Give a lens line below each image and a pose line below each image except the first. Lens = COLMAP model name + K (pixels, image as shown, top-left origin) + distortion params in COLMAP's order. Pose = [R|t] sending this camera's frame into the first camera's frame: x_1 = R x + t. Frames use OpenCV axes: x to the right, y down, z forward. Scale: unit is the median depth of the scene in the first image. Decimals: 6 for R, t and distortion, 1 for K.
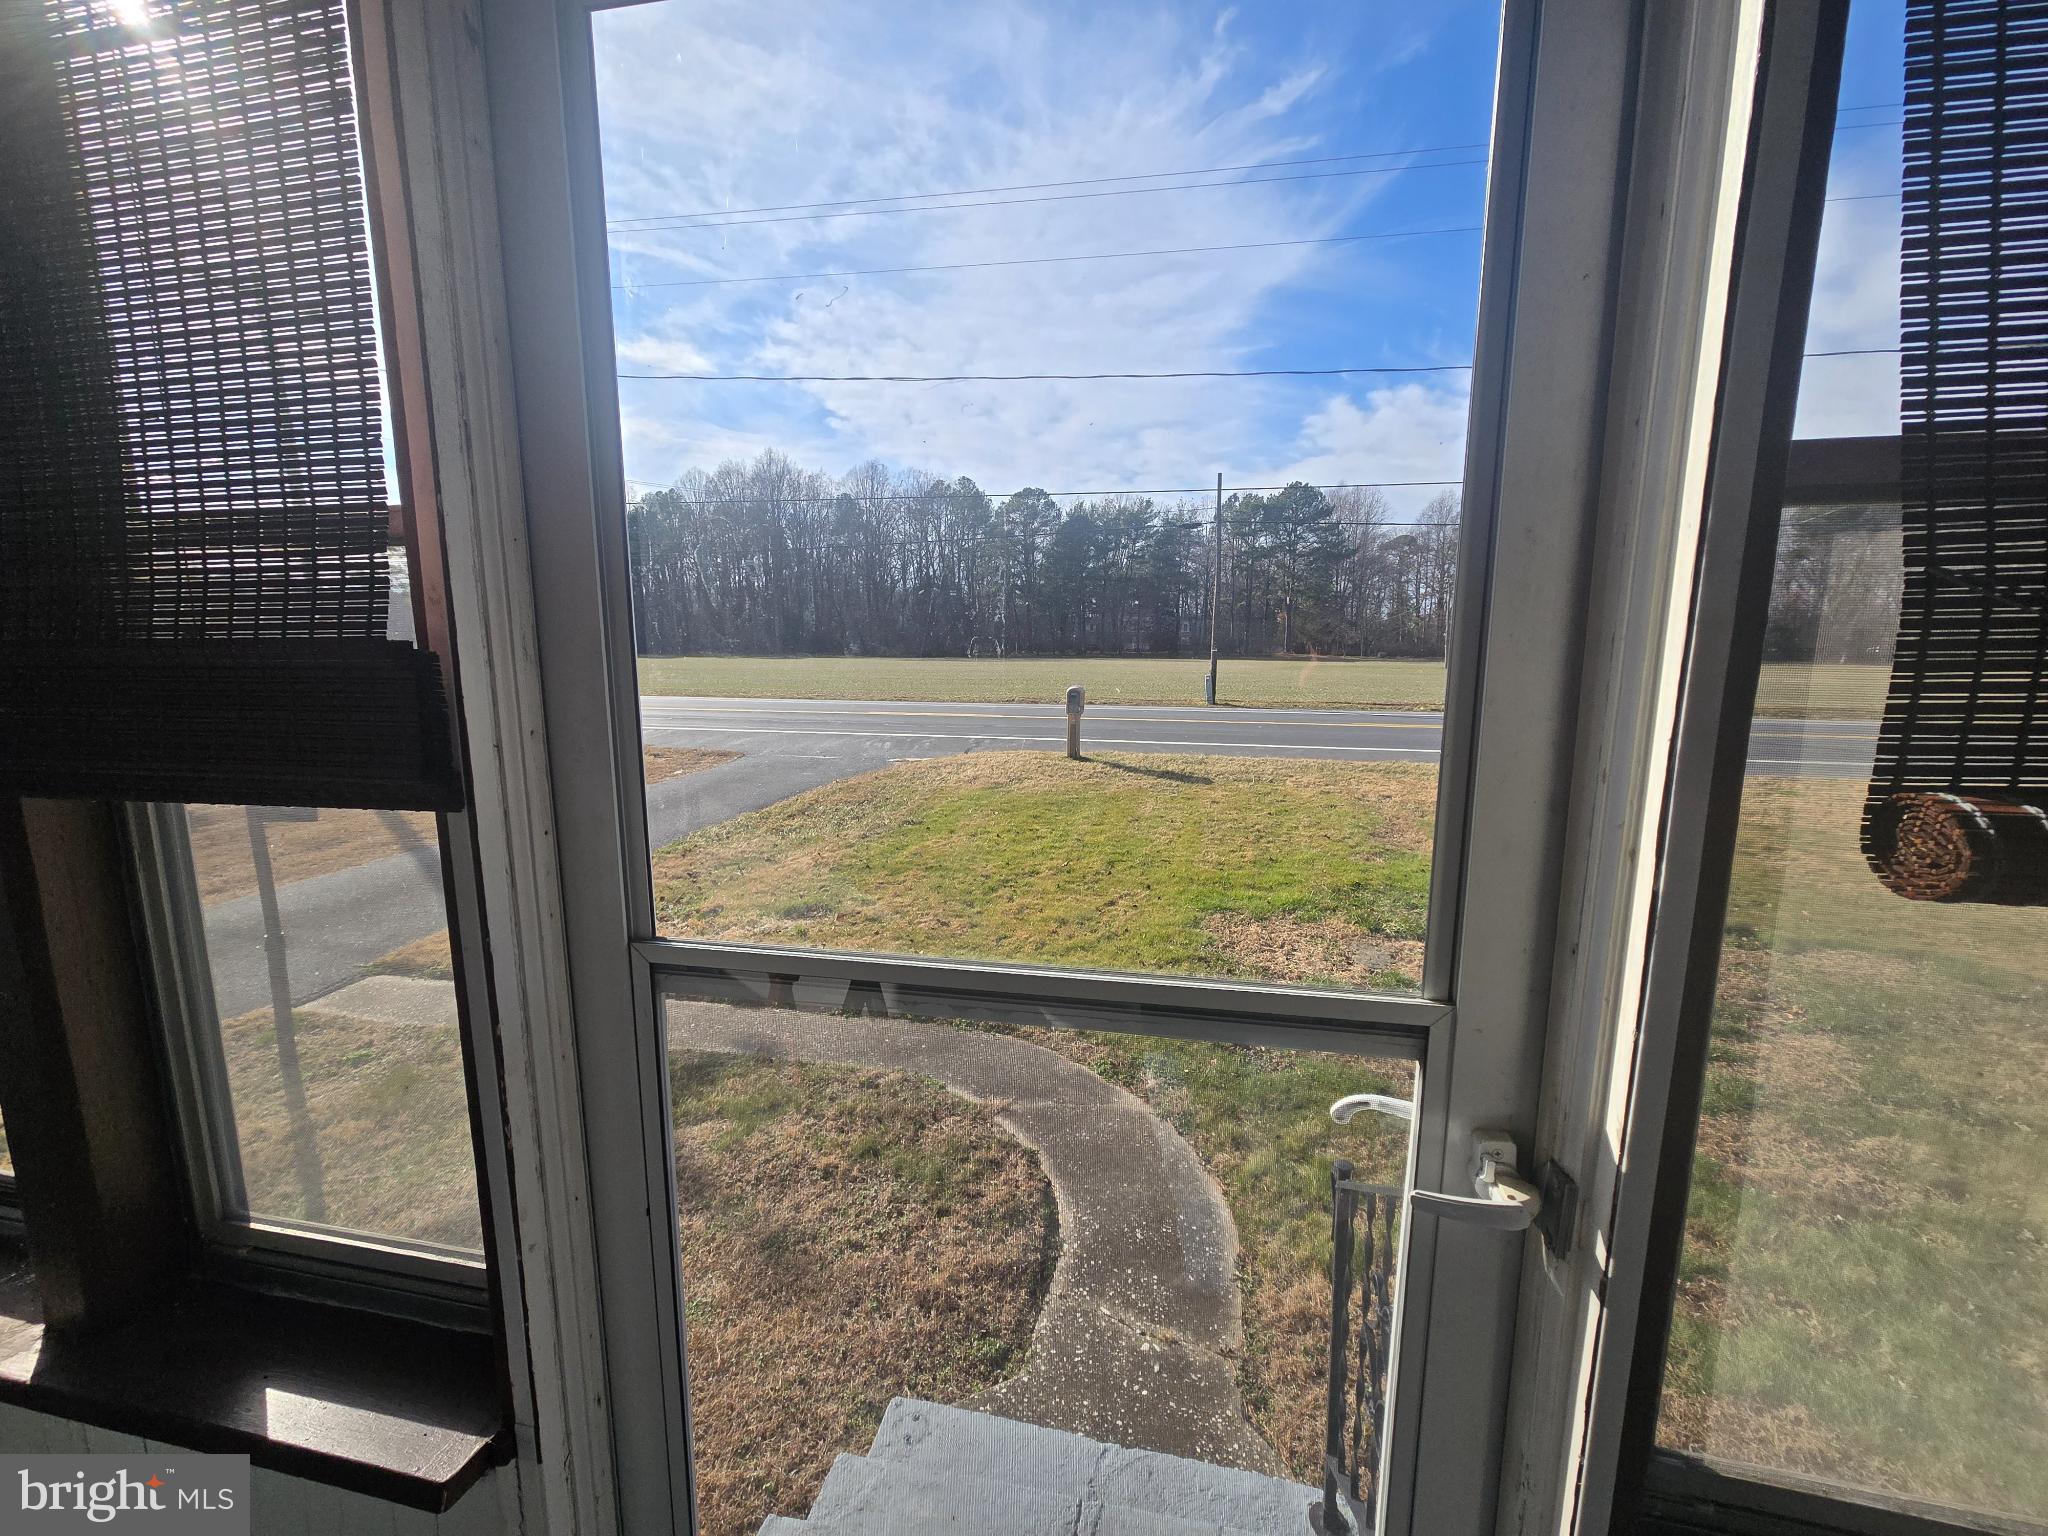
lens RADIAL K [[835.9, 0, 1029.8], [0, 835.9, 762.0], [0, 0, 1]] dist [0.000582, 0.000082]
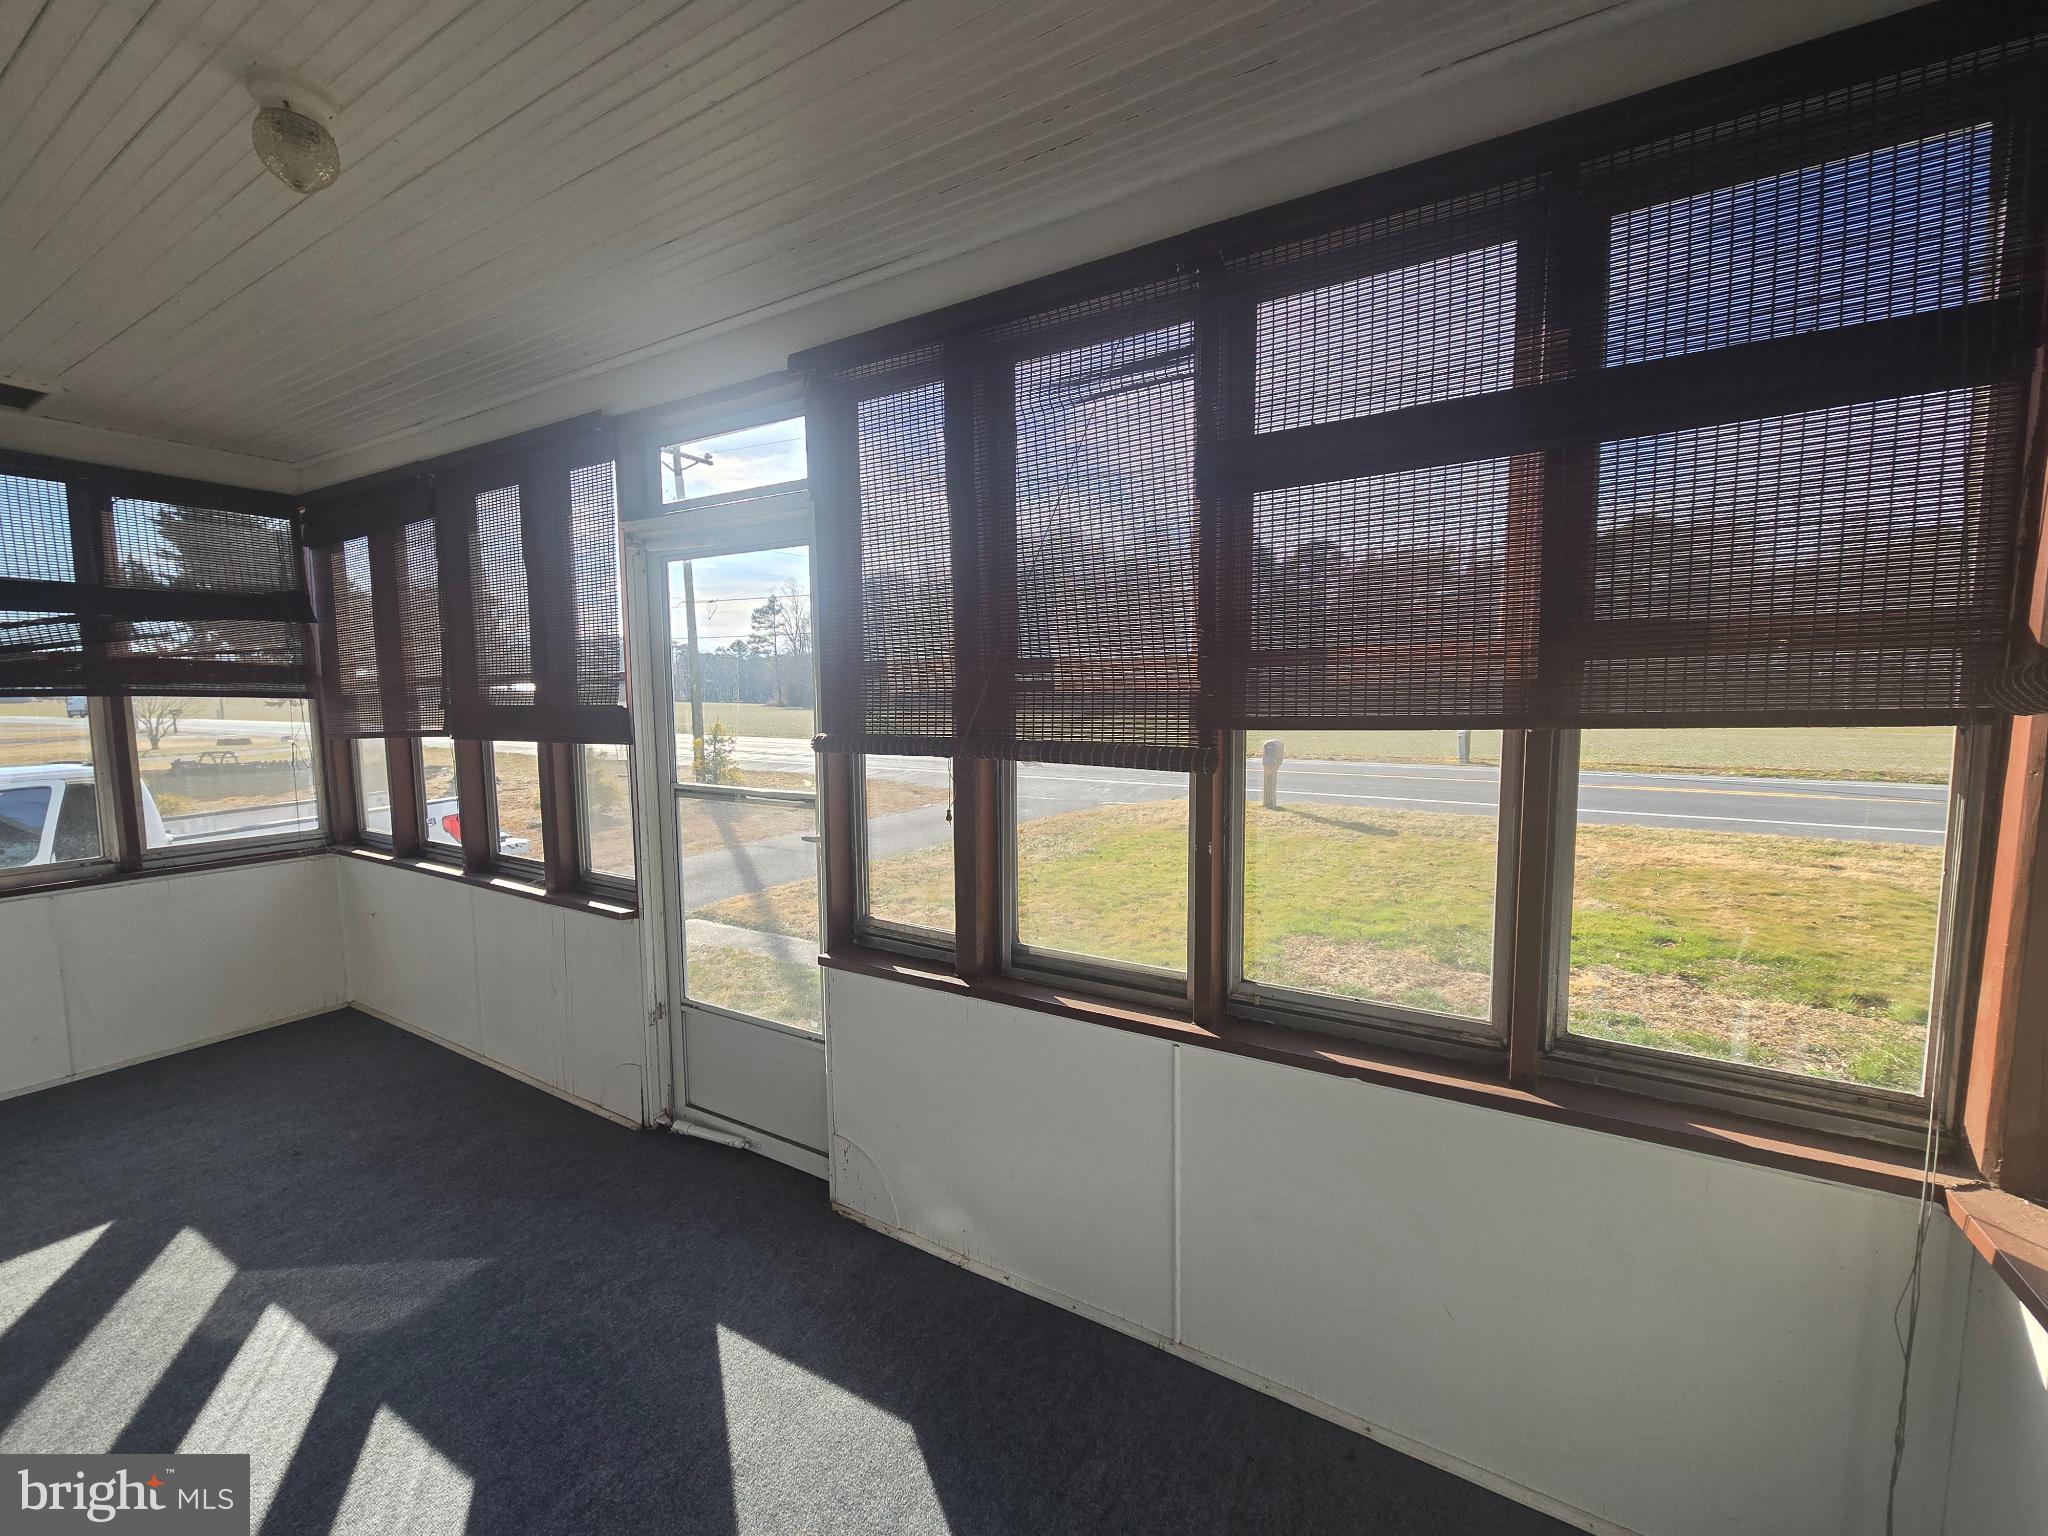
lens RADIAL K [[835.9, 0, 1029.8], [0, 835.9, 762.0], [0, 0, 1]] dist [0.000582, 0.000082]
pose [[0.944591, 0.023499, -0.327408, 0.238931], [-0.044883, 0.997312, -0.057913, 0.027994], [0.325167, 0.069399, 0.943107, -0.213440]]
